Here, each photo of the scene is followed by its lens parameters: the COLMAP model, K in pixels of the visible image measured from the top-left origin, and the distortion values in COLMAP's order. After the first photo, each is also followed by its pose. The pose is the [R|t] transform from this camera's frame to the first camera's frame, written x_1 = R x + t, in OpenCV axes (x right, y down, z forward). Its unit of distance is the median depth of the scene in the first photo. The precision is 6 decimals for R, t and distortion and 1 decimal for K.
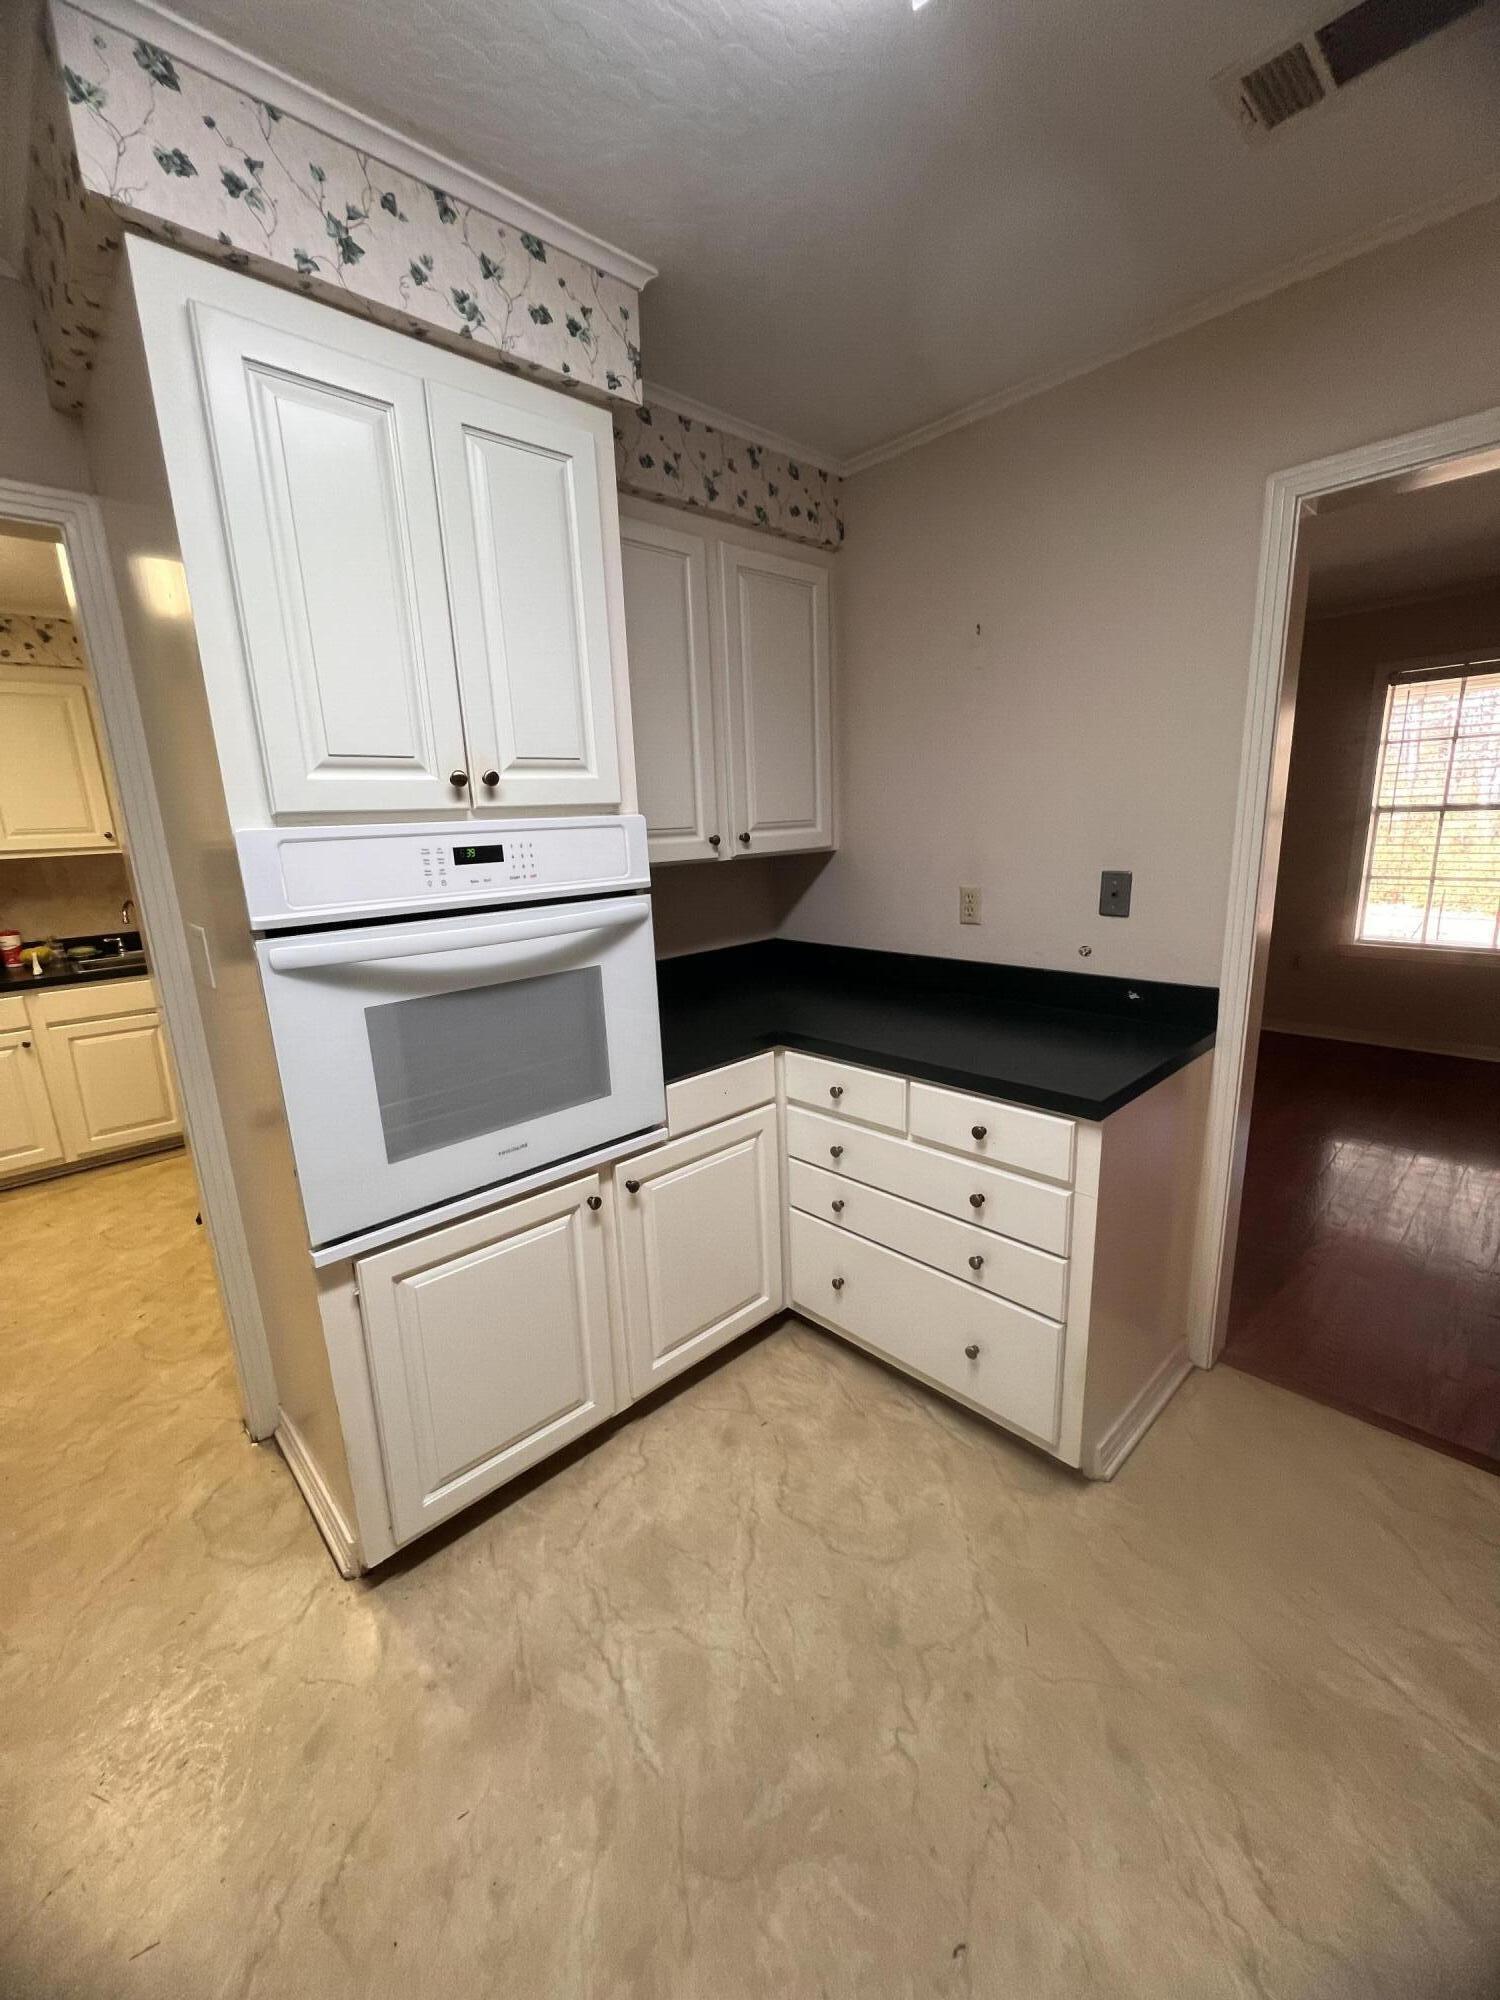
lens RADIAL K [[798.2, 0, 745.0], [0, 798.2, 1001.0], [0, 0, 1]] dist [-0.000160, 0.000386]
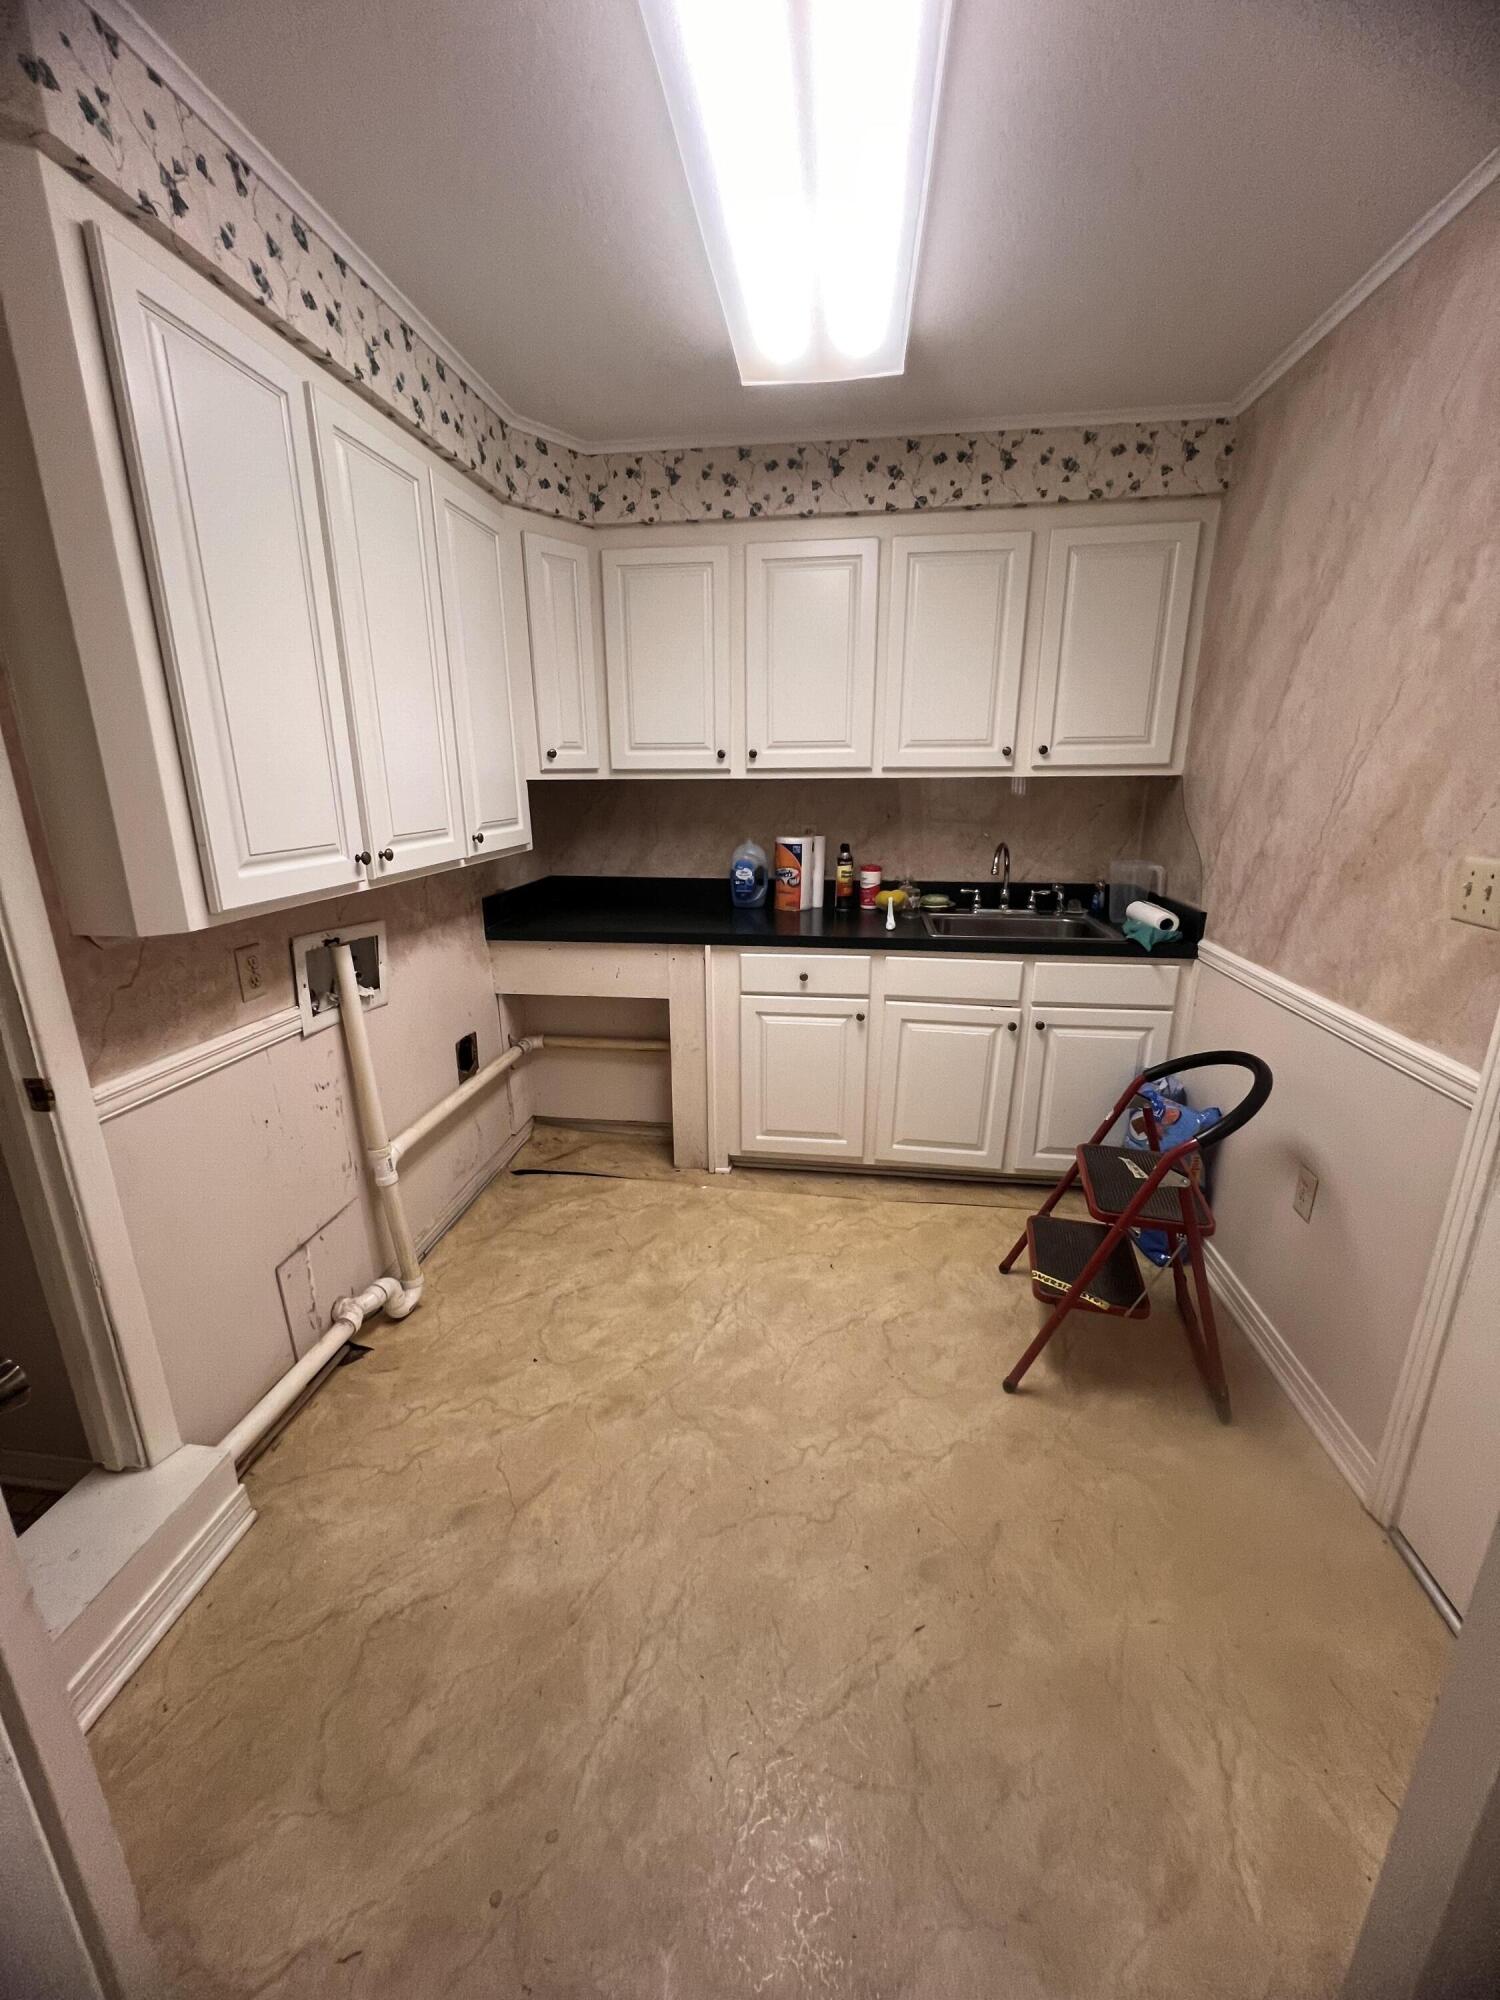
lens RADIAL K [[798.2, 0, 743.5], [0, 798.2, 989.1], [0, 0, 1]] dist [-0.000160, 0.000386]
pose [[0.632175, 0.251012, -0.733040, -0.390601], [-0.198879, 0.966942, 0.159592, -0.072635], [0.748867, 0.044896, 0.661198, 0.379987]]
